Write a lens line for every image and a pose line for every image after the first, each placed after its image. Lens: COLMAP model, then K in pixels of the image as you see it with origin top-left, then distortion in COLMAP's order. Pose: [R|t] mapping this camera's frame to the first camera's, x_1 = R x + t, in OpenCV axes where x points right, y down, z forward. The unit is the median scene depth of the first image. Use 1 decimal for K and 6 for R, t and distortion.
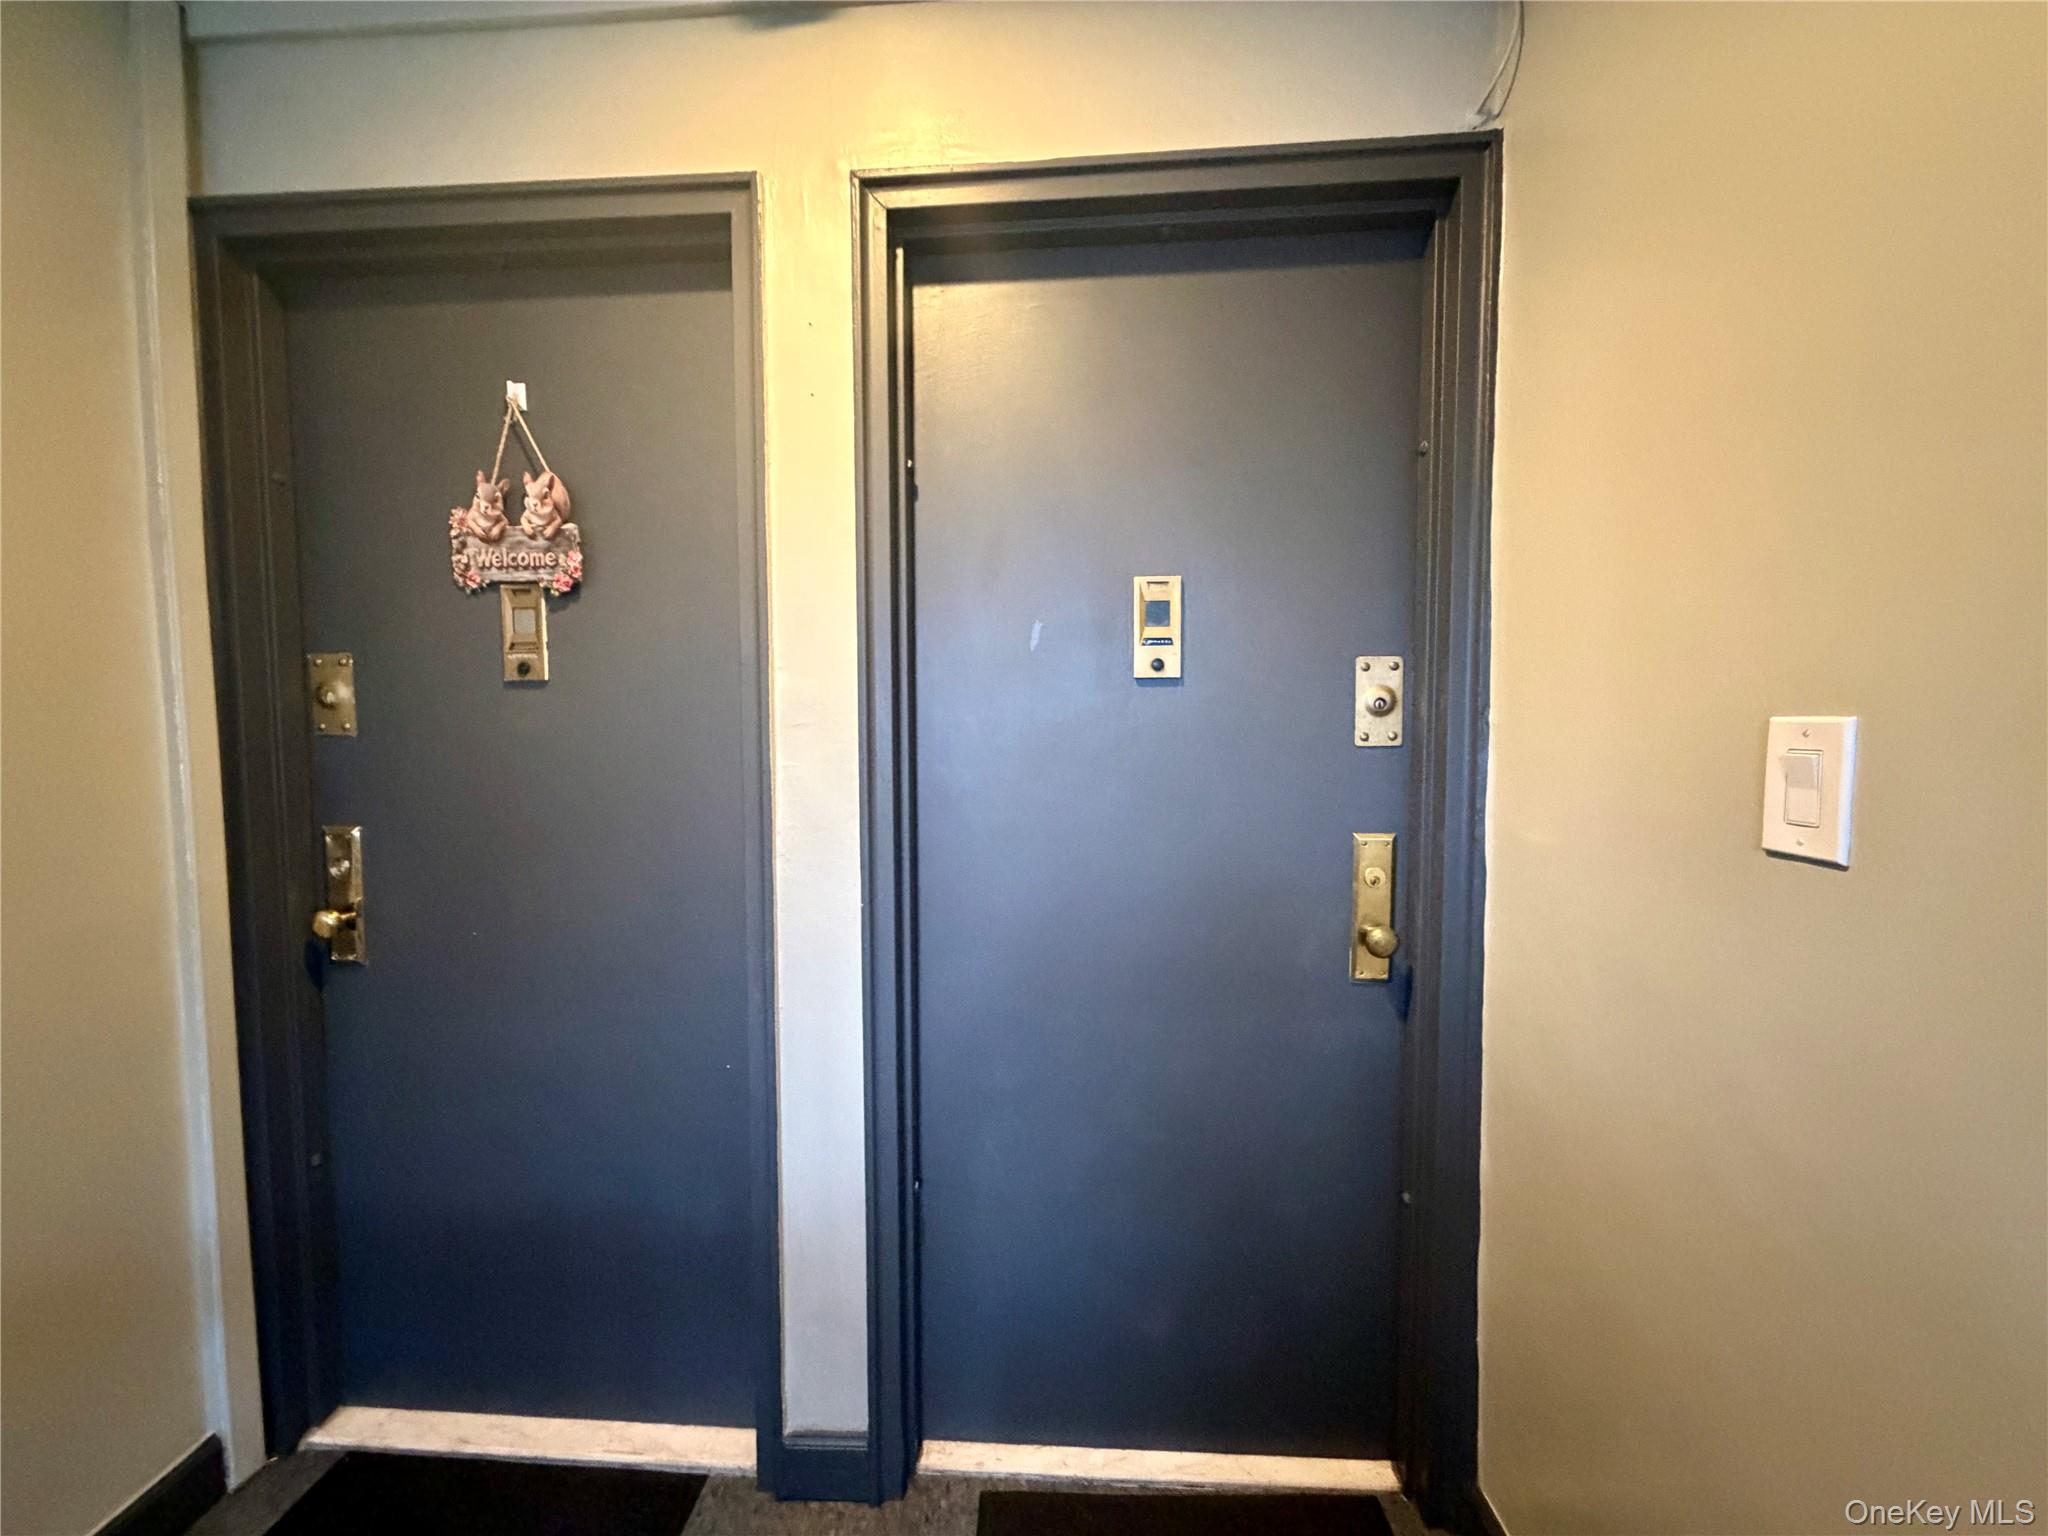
lens RADIAL K [[821.6, 0, 1017.9], [0, 821.6, 768.1], [0, 0, 1]] dist [0.001365, -0.000719]
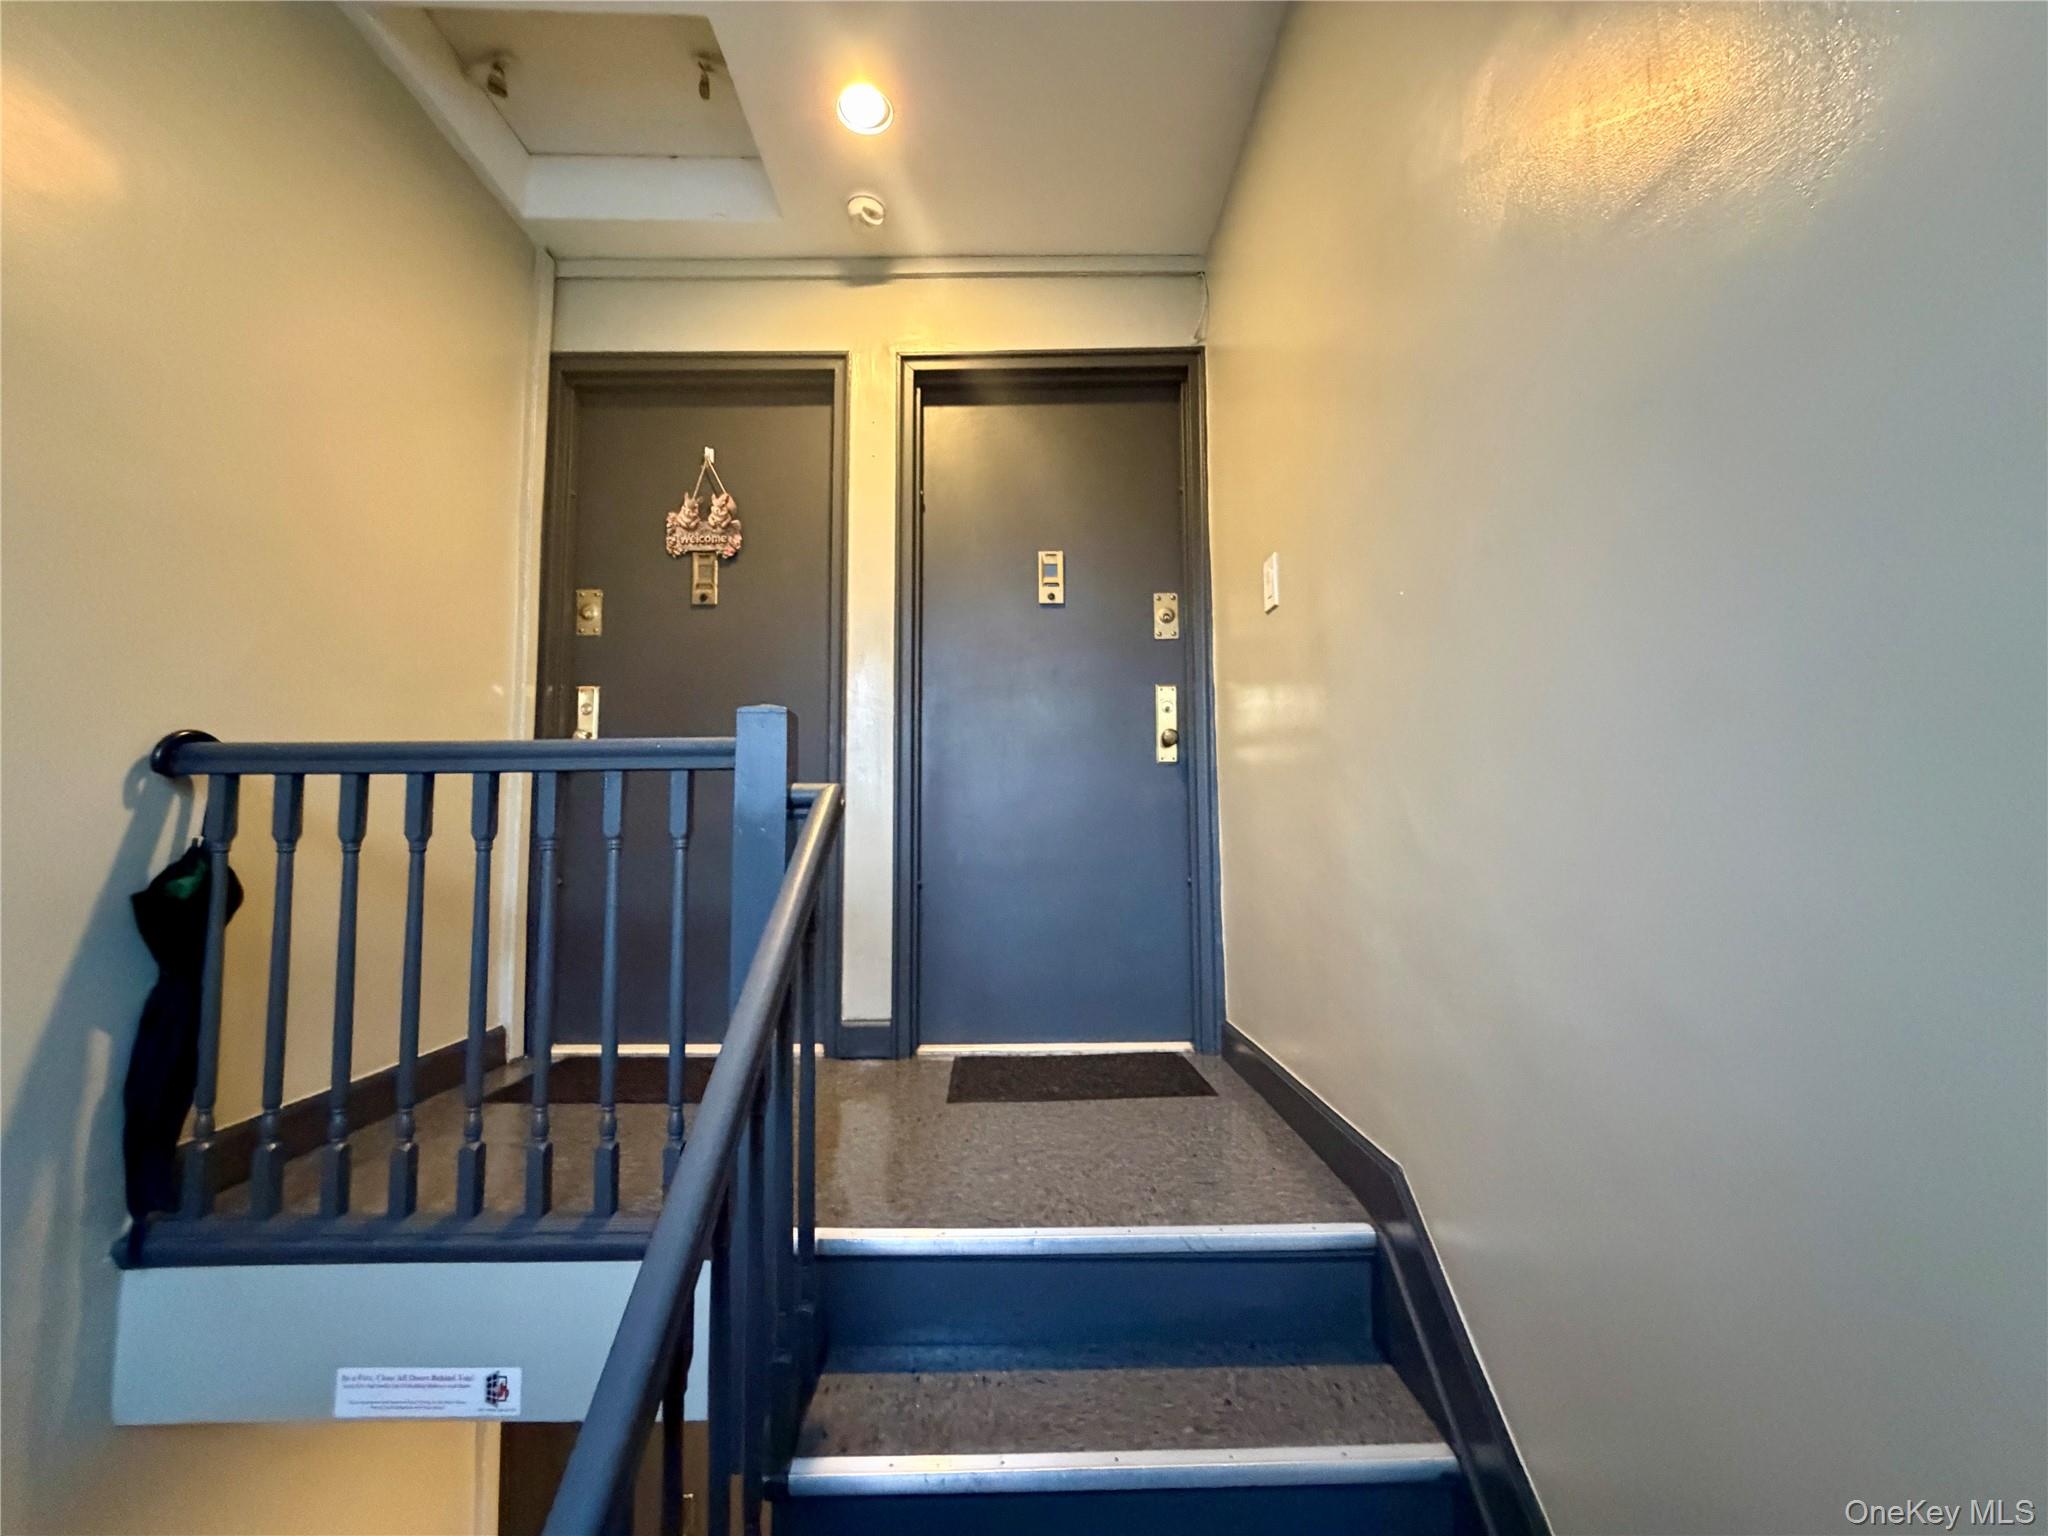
lens RADIAL K [[821.6, 0, 1025.3], [0, 821.6, 772.3], [0, 0, 1]] dist [0.001365, -0.000719]
pose [[0.997871, 0.002490, 0.065164, -0.012577], [0.006291, 0.990935, -0.134196, 0.525613], [-0.064908, 0.134321, 0.988810, -0.810526]]
